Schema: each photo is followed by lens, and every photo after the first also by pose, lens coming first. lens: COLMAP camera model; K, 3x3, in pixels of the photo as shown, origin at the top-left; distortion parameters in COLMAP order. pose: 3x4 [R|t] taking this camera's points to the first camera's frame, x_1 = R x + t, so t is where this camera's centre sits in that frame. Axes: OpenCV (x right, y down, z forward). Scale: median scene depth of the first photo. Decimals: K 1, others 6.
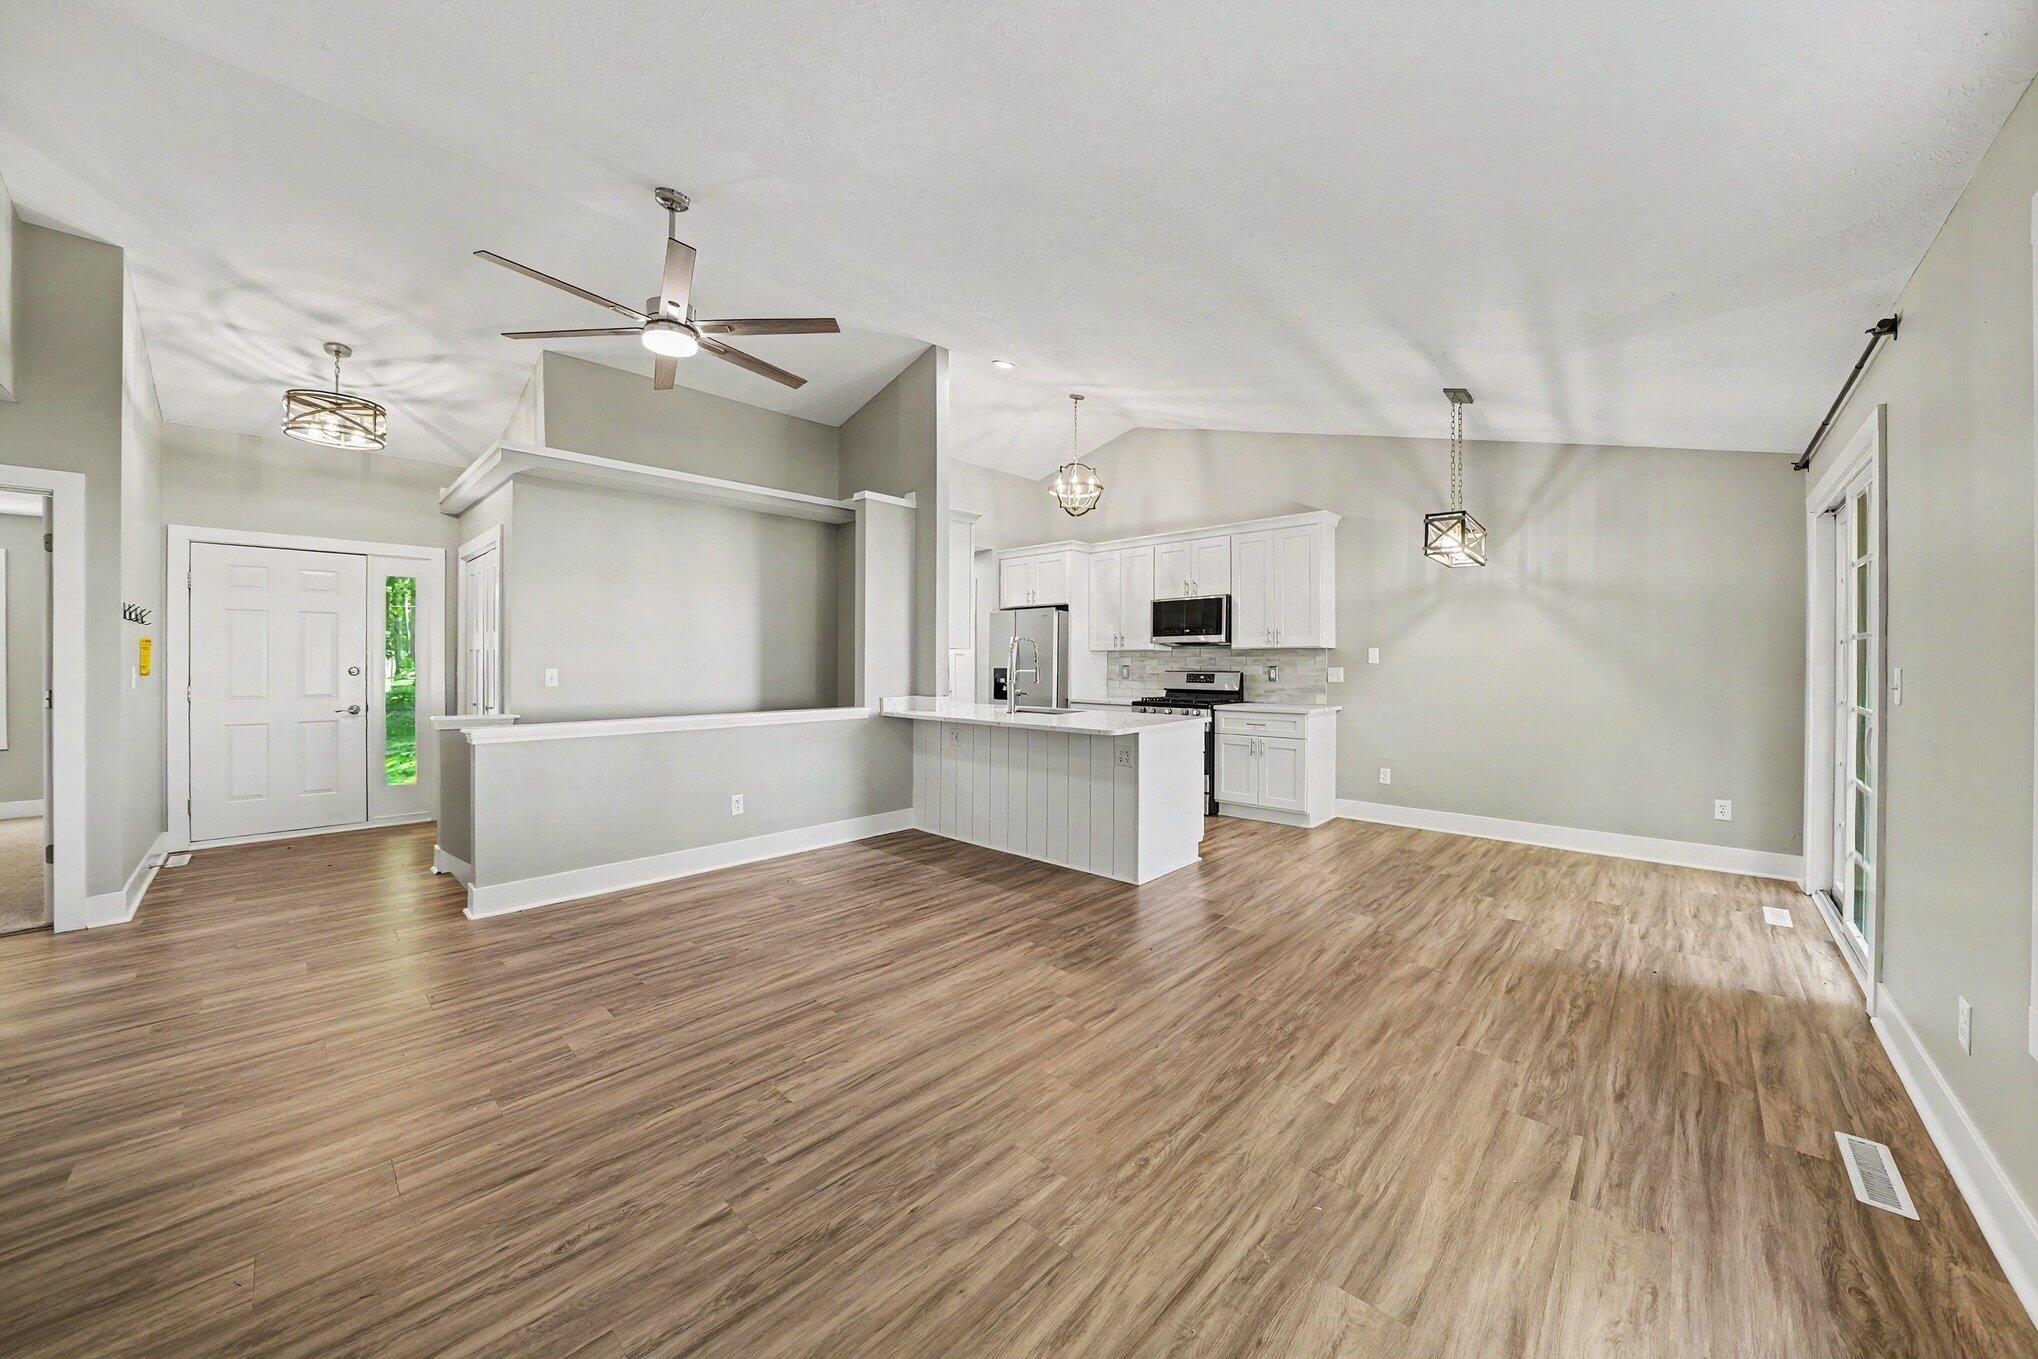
lens RADIAL K [[744.0, 0, 1019.0], [0, 744.0, 679.5], [0, 0, 1]] dist [0.000239, 0.000014]
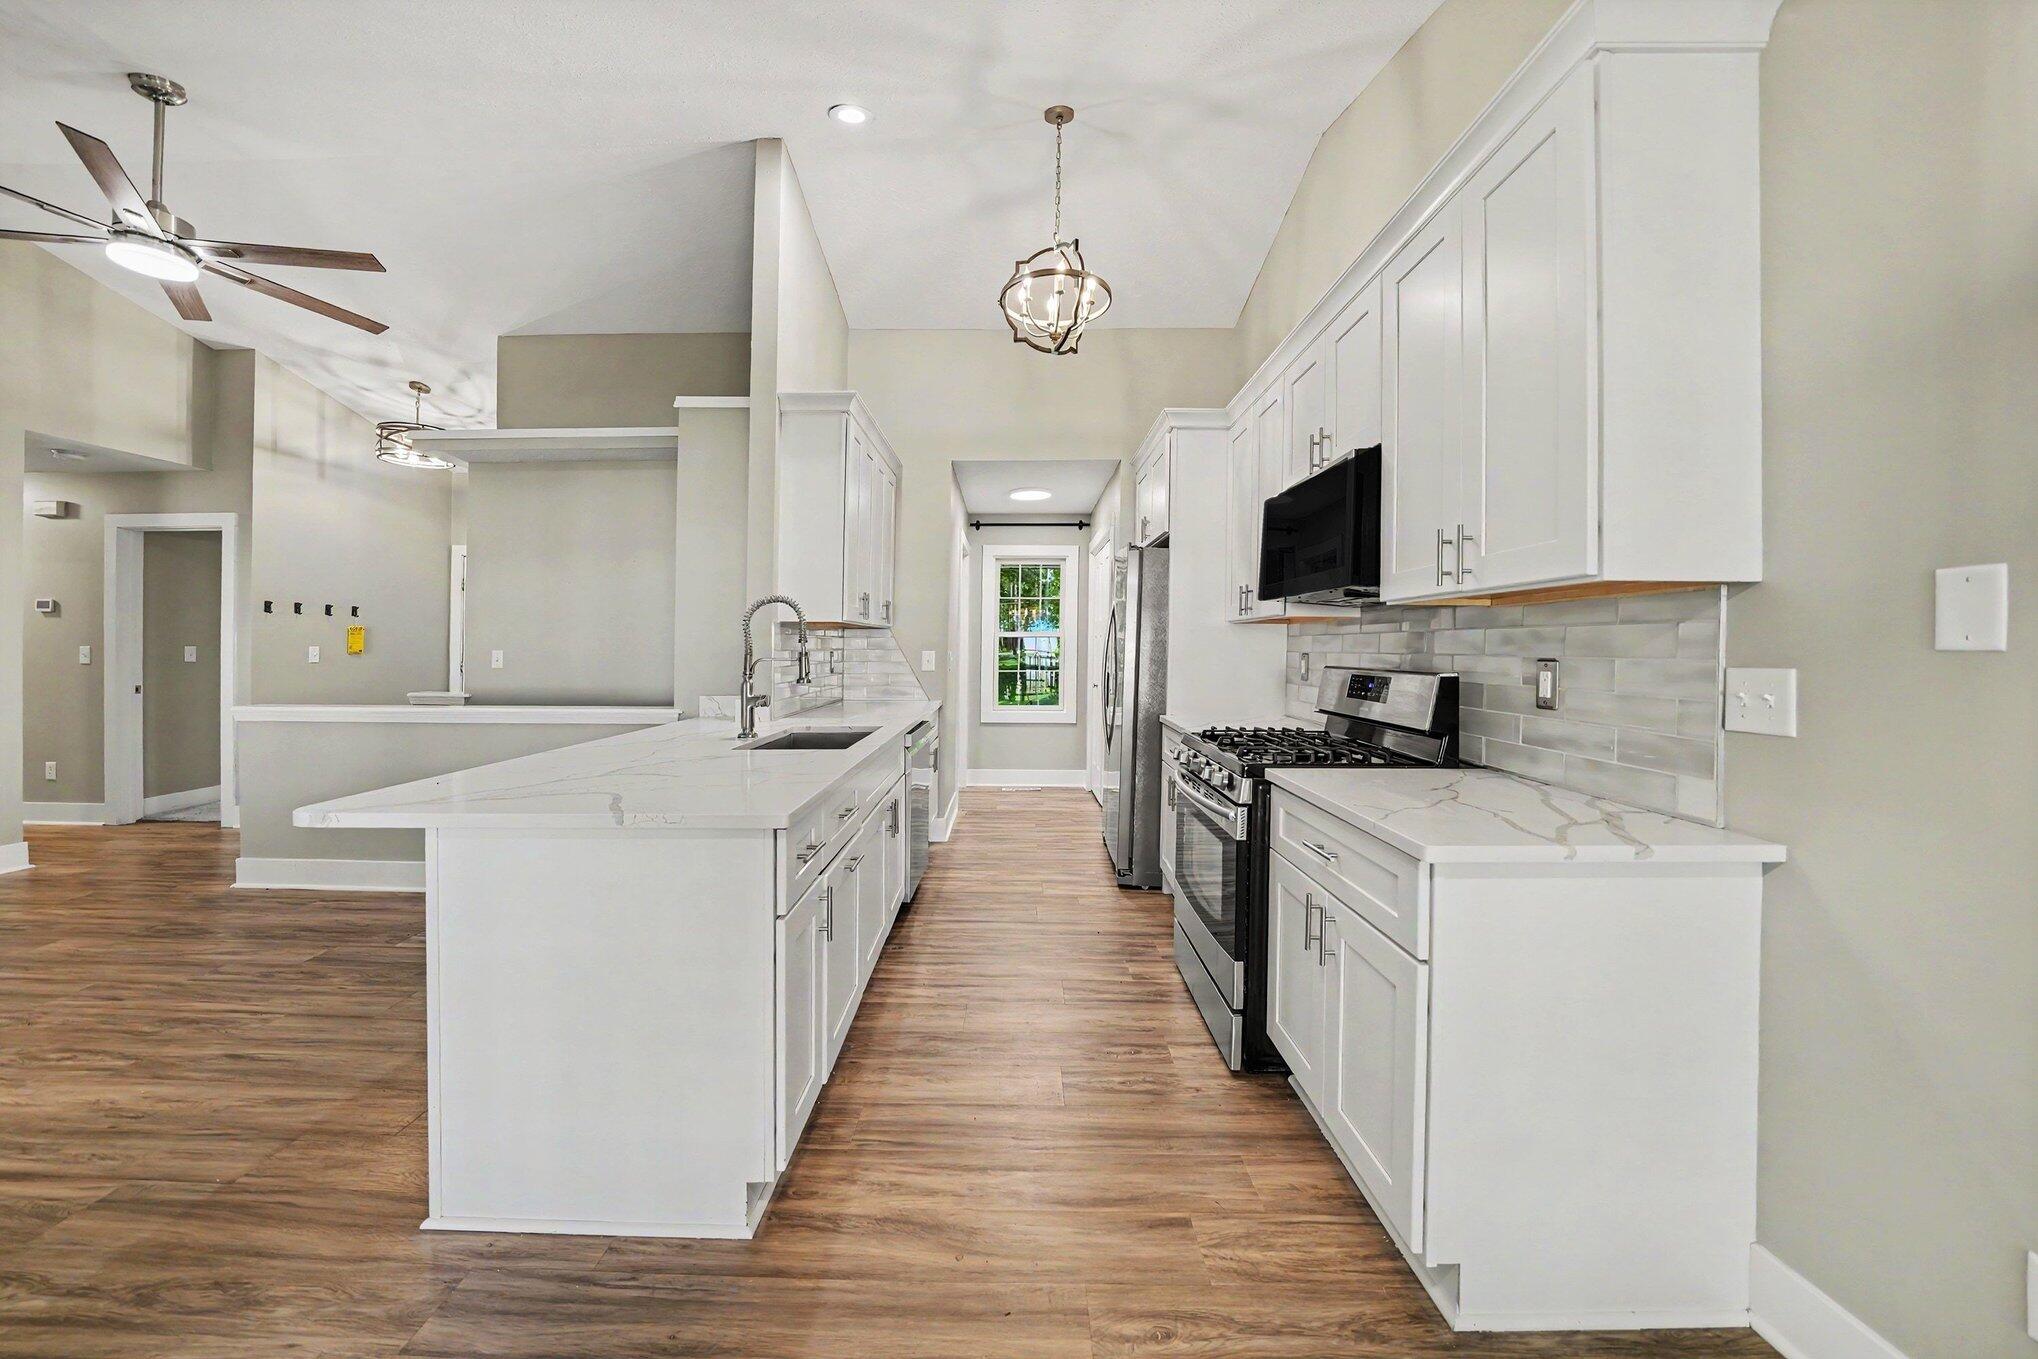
lens RADIAL K [[738.2, 0, 1006.8], [0, 738.2, 653.8], [0, 0, 1]] dist [0.006647, 0.000106]
pose [[0.640194, 0.008944, -0.768161, 0.505796], [-0.020634, 0.999772, -0.005556, -0.015727], [0.767936, 0.019407, 0.640233, 0.767970]]
